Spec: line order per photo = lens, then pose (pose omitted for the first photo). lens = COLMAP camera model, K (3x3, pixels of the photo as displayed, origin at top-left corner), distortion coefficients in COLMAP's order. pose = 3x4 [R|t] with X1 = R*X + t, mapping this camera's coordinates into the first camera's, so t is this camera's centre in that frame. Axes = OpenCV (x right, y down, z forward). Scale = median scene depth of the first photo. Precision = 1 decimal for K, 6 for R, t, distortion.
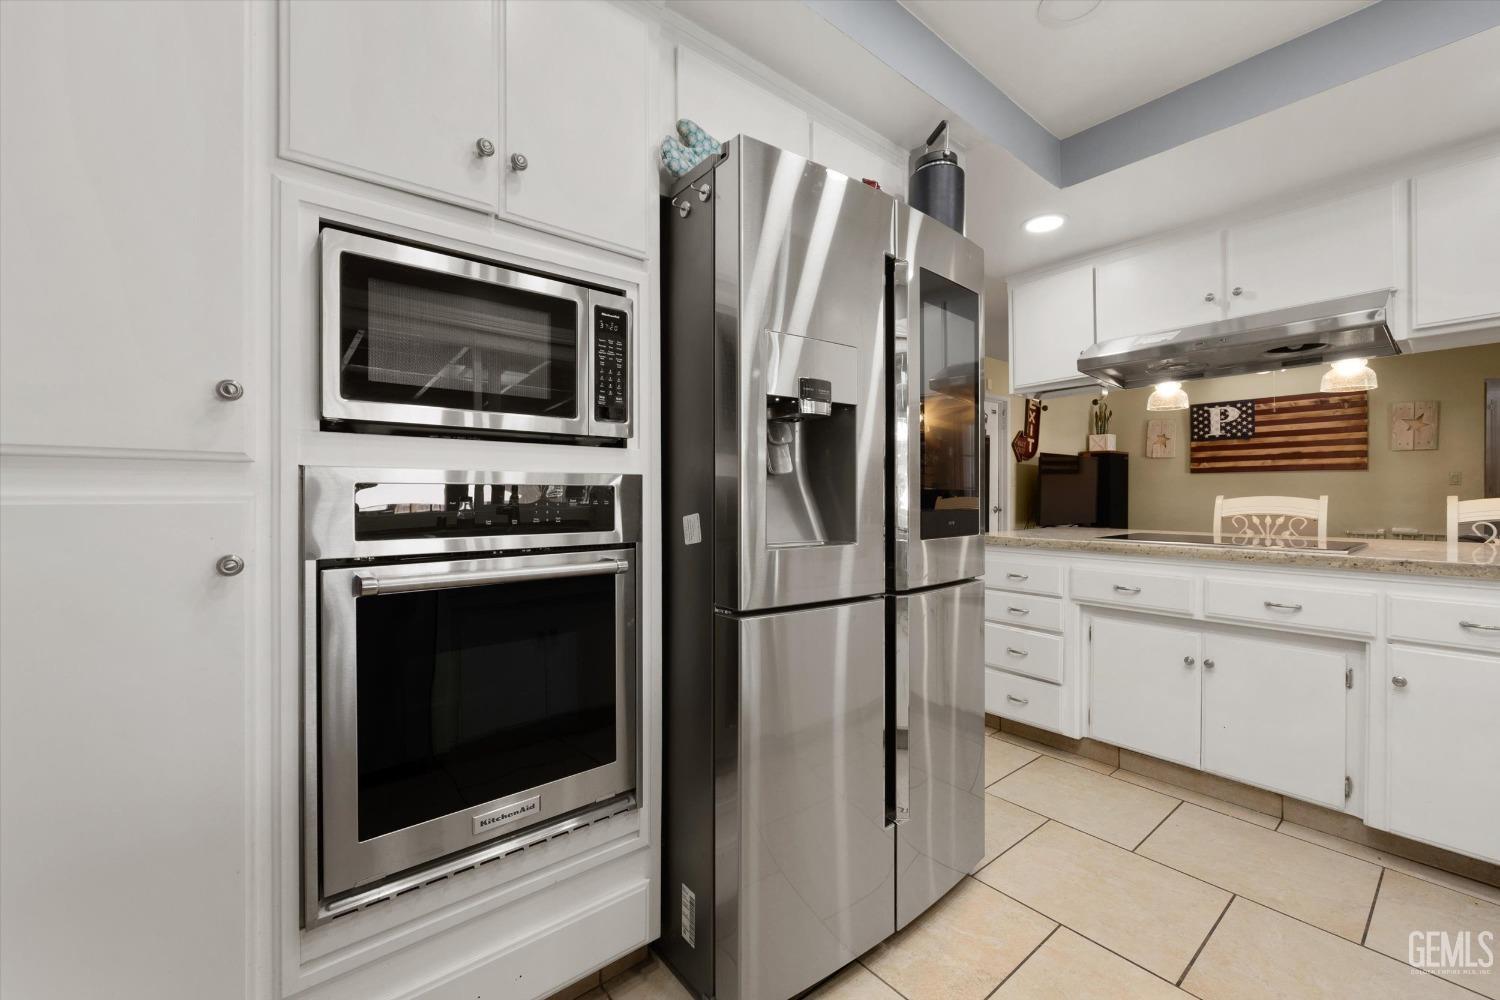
lens RADIAL K [[604.7, 0, 745.3], [0, 604.7, 499.6], [0, 0, 1]] dist [-0.002354, -0.000173]
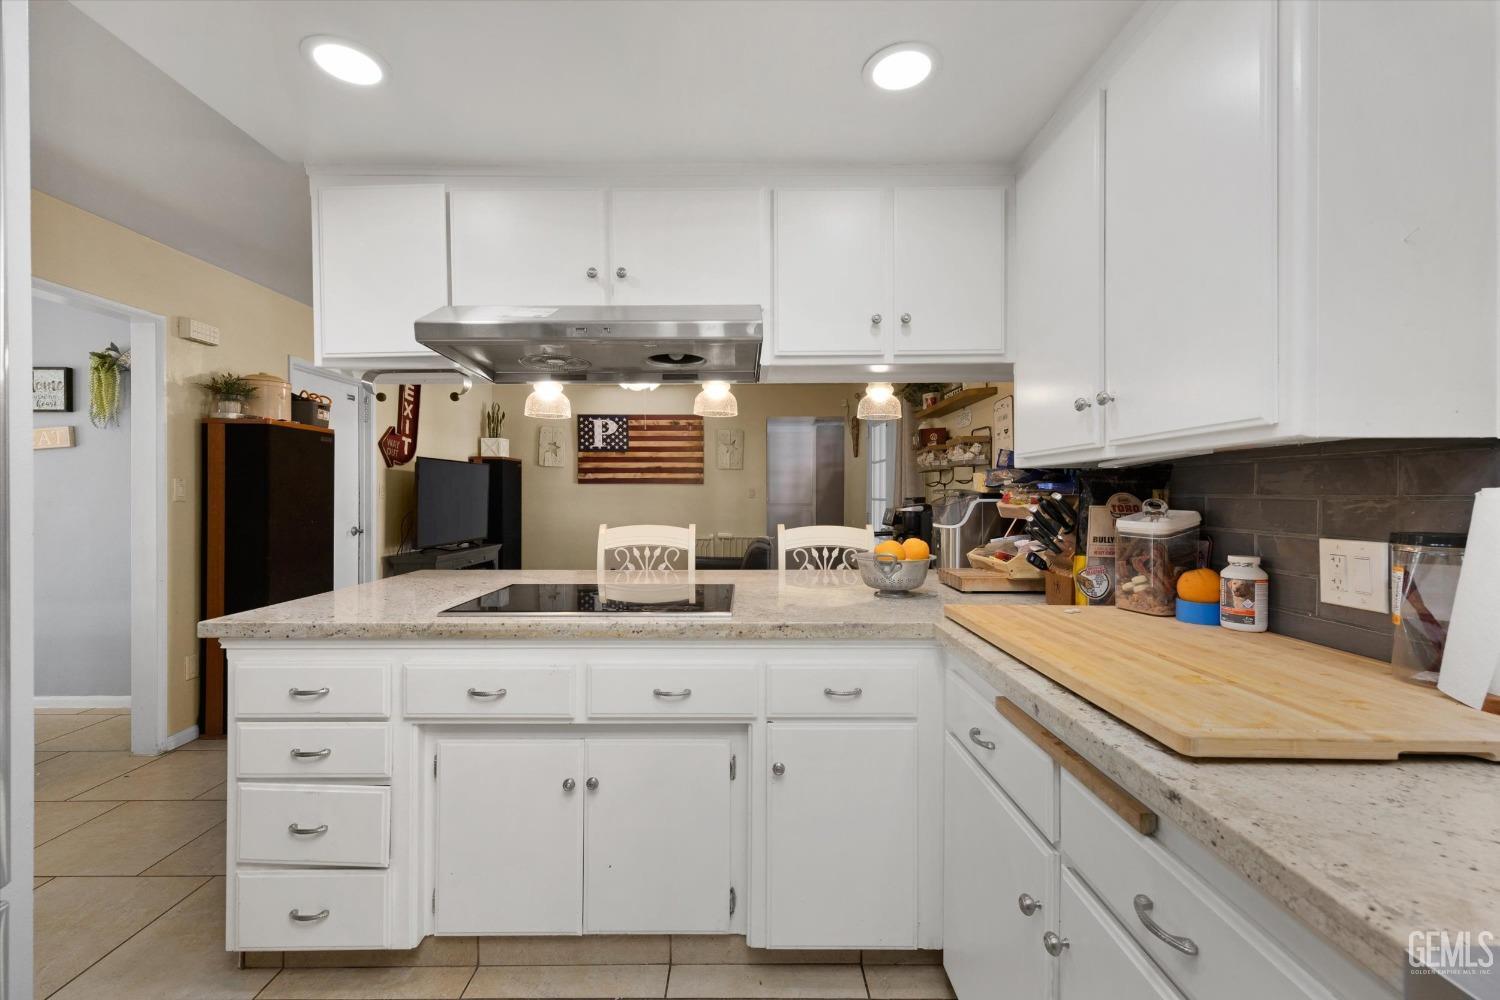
lens RADIAL K [[635.5, 0, 744.5], [0, 635.5, 493.6], [0, 0, 1]] dist [0.010118, -0.000035]
pose [[0.631217, 0.001330, 0.775605, 0.108400], [0.003996, 0.999980, -0.004966, -0.022428], [-0.775596, 0.006234, 0.631198, 0.139851]]
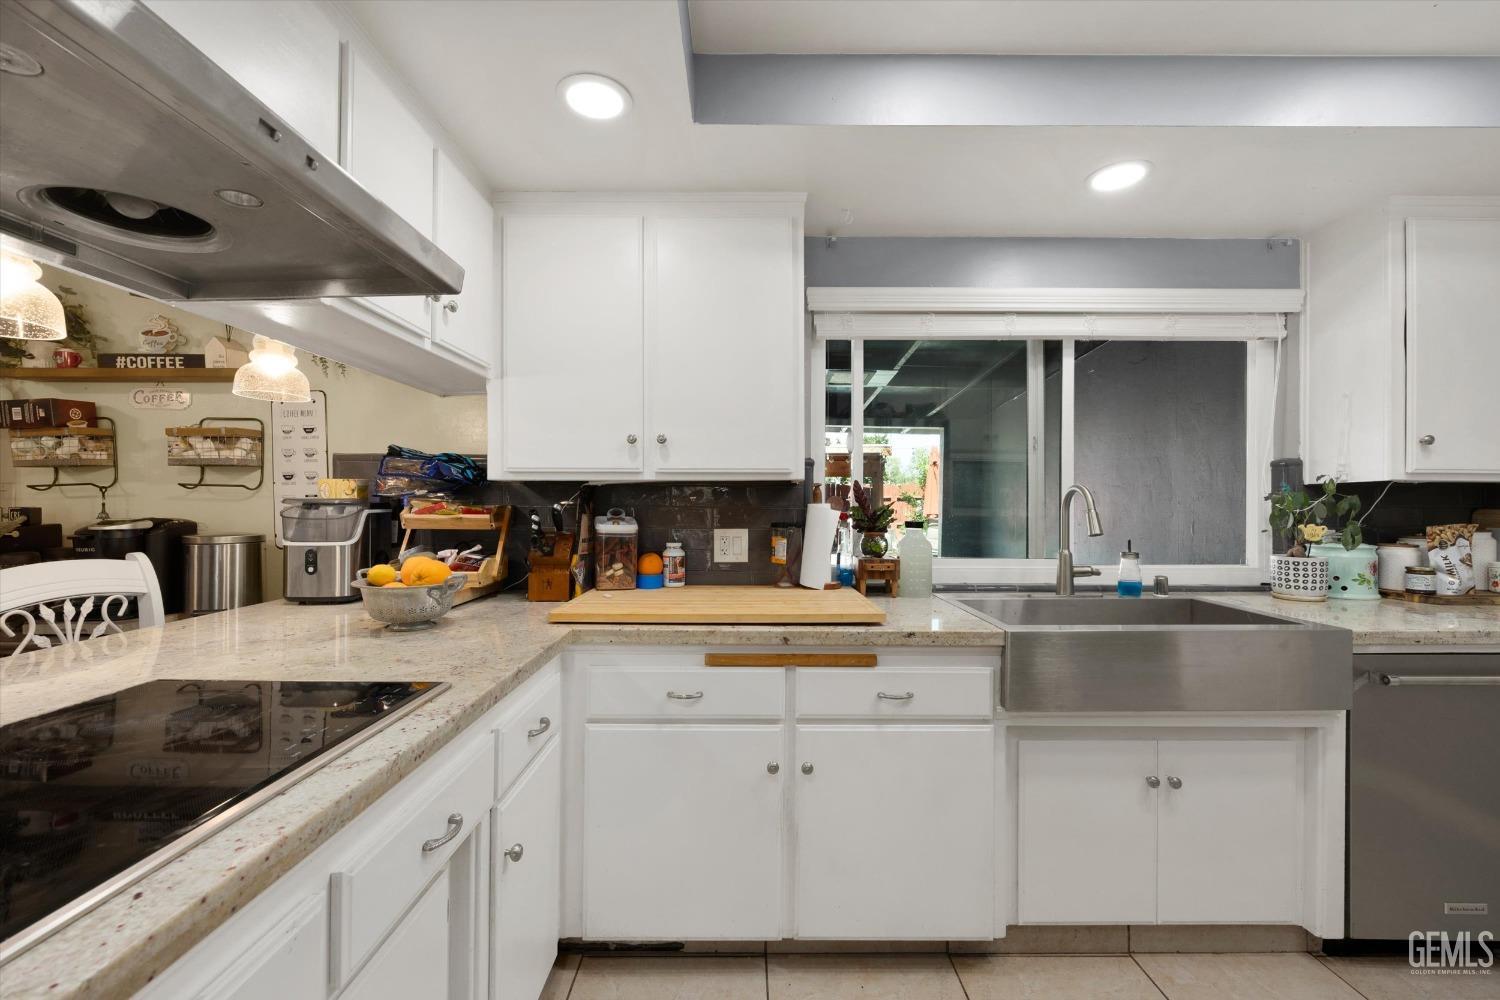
lens RADIAL K [[605.6, 0, 748.0], [0, 605.6, 504.4], [0, 0, 1]] dist [-0.001412, -0.000015]
pose [[-0.774780, -0.006339, 0.632199, 0.134748], [-0.001588, 0.999966, 0.008080, -0.026160], [-0.632228, 0.005256, -0.774764, 0.389042]]
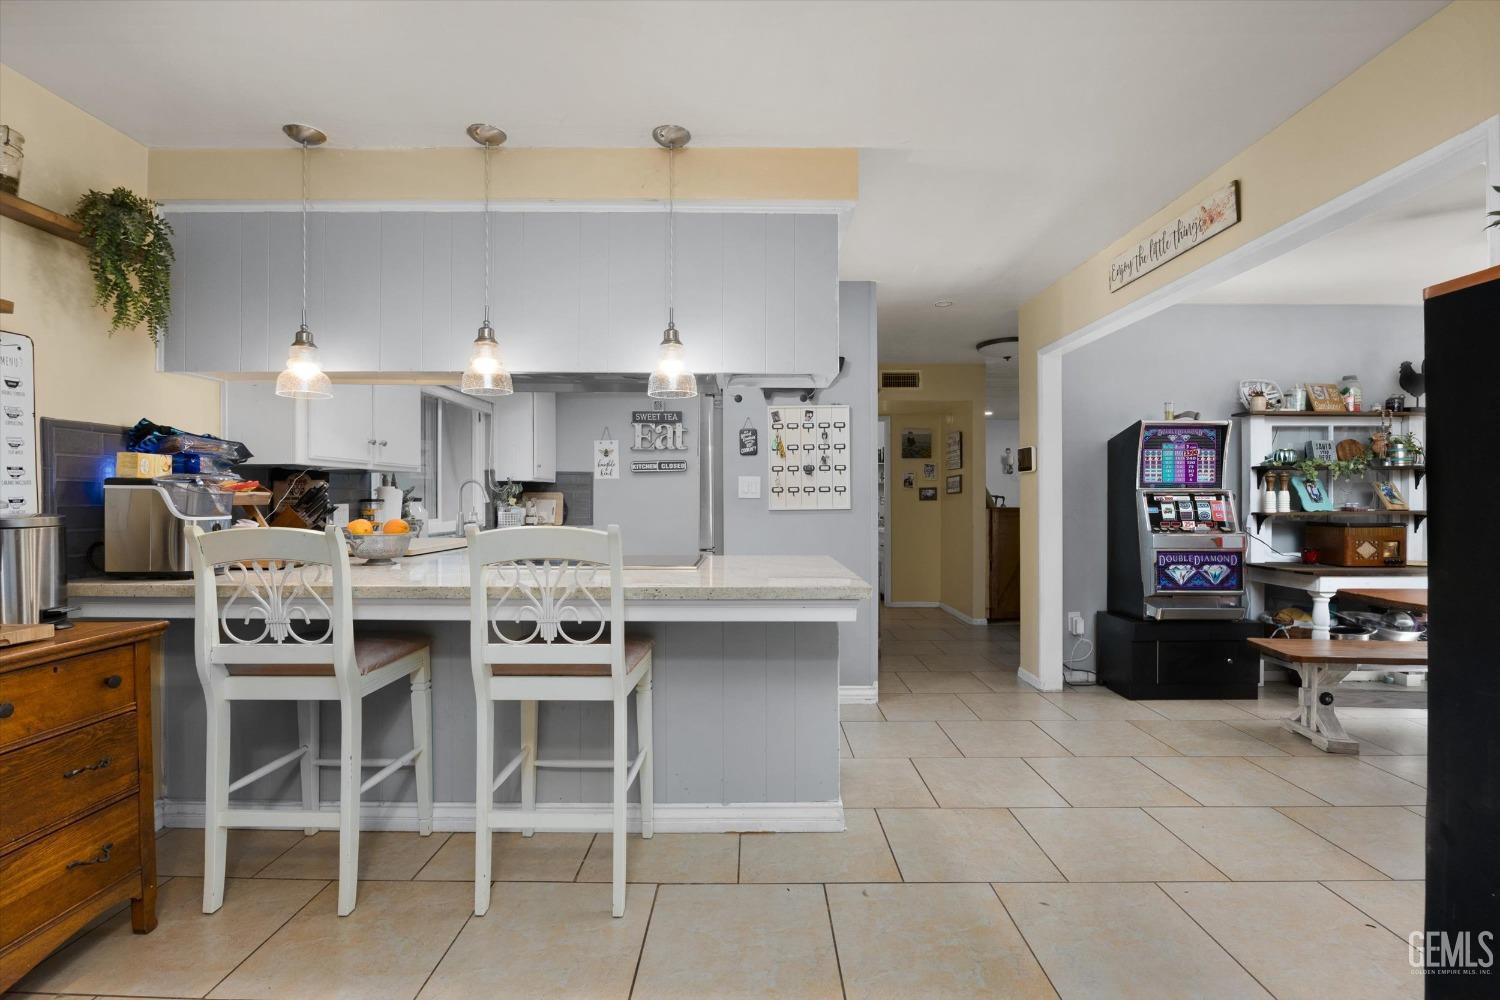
lens RADIAL K [[673.0, 0, 750.0], [0, 673.0, 500.0], [0, 0, 1]] dist [-0.015476, 0.000082]
pose [[-0.634070, 0.000623, -0.773275, 0.574925], [-0.005168, 0.999974, 0.005042, -0.016829], [0.773258, 0.007193, -0.634050, 0.723674]]
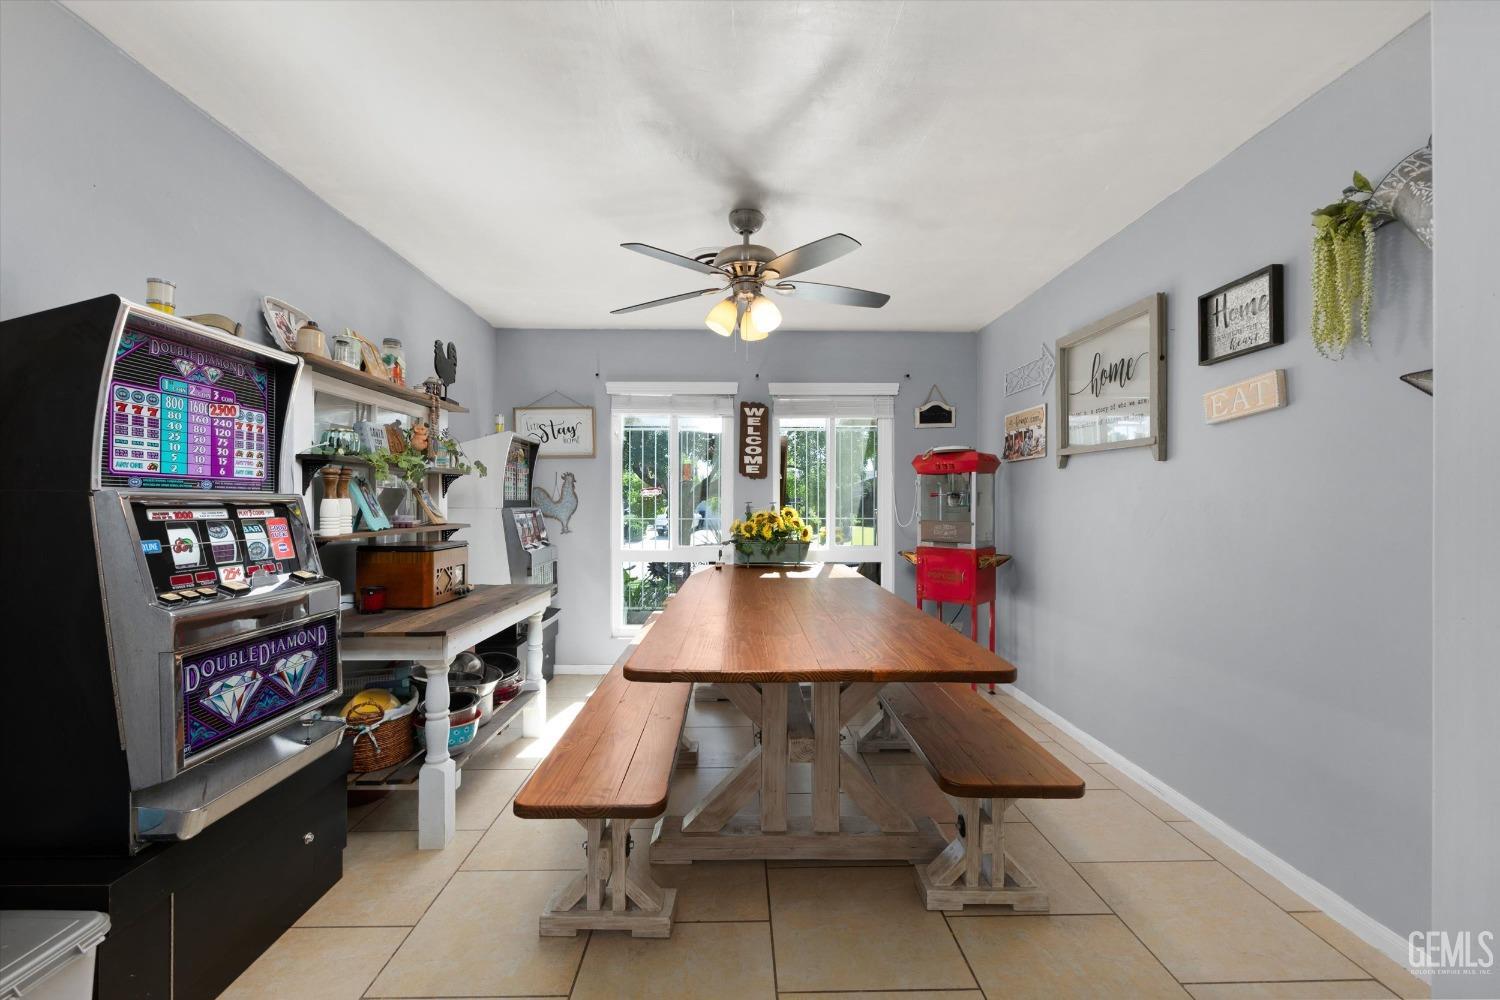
lens RADIAL K [[600.9, 0, 748.2], [0, 600.9, 503.2], [0, 0, 1]] dist [-0.002532, -0.000092]
pose [[0.789712, -0.002396, -0.613474, 0.148281], [-0.001608, 0.999981, -0.005975, -0.020553], [0.613476, 0.005705, 0.789693, 0.581556]]
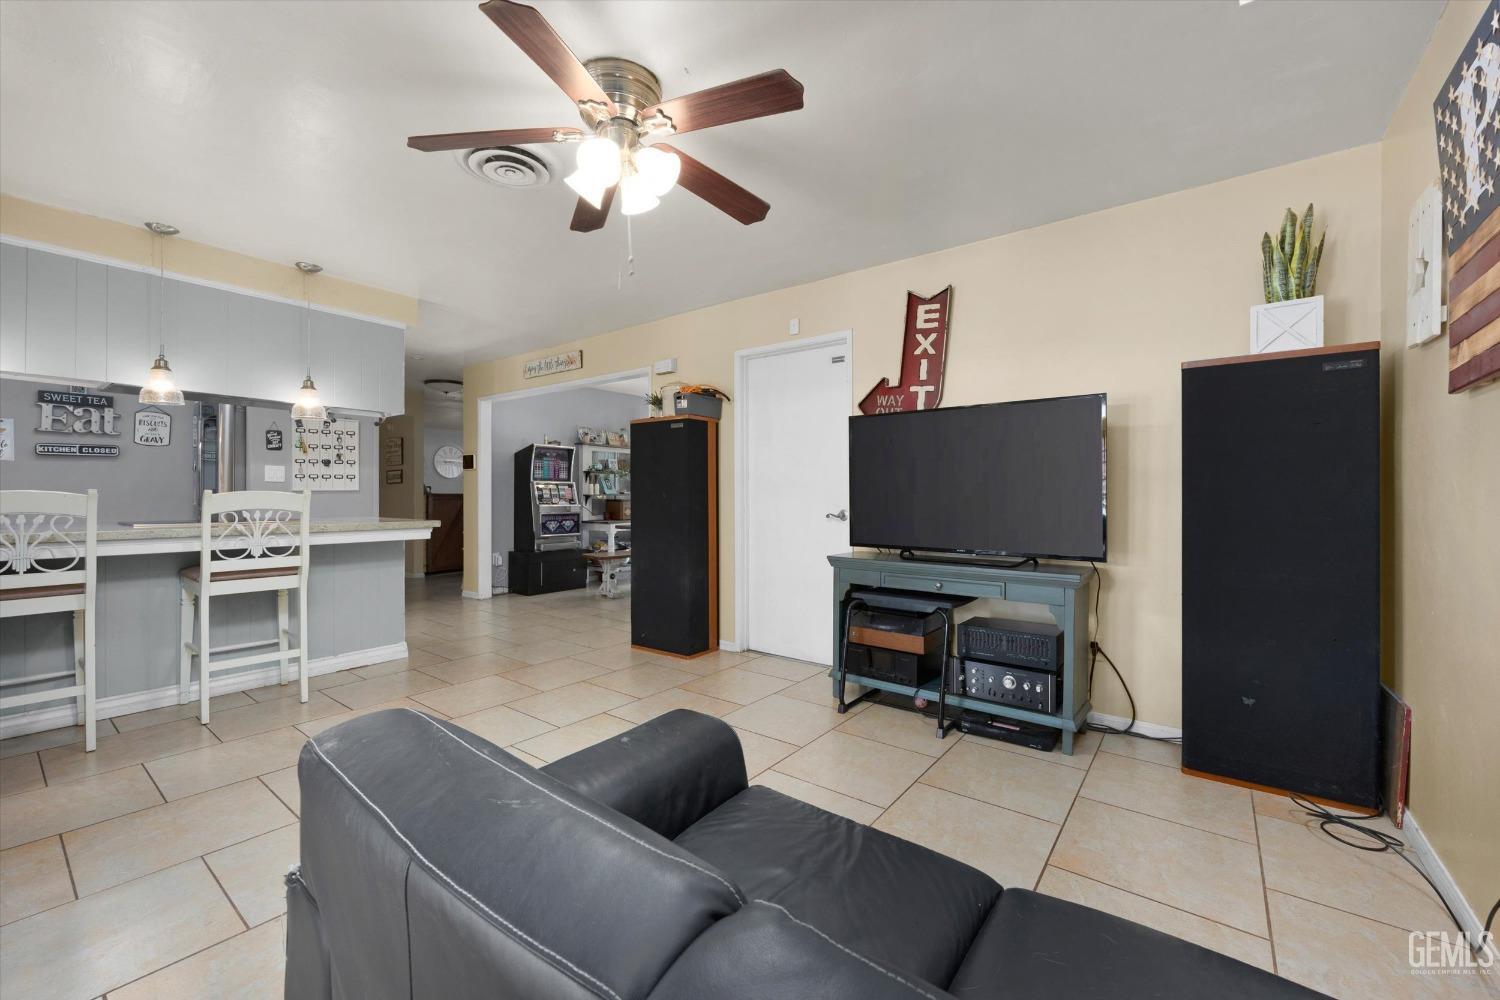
lens RADIAL K [[604.7, 0, 745.3], [0, 604.7, 499.6], [0, 0, 1]] dist [-0.002354, -0.000173]
pose [[0.226736, 0.005679, -0.973940, 0.954224], [-0.009218, 0.999951, 0.003685, -0.001499], [0.973913, 0.008142, 0.226777, 0.729069]]
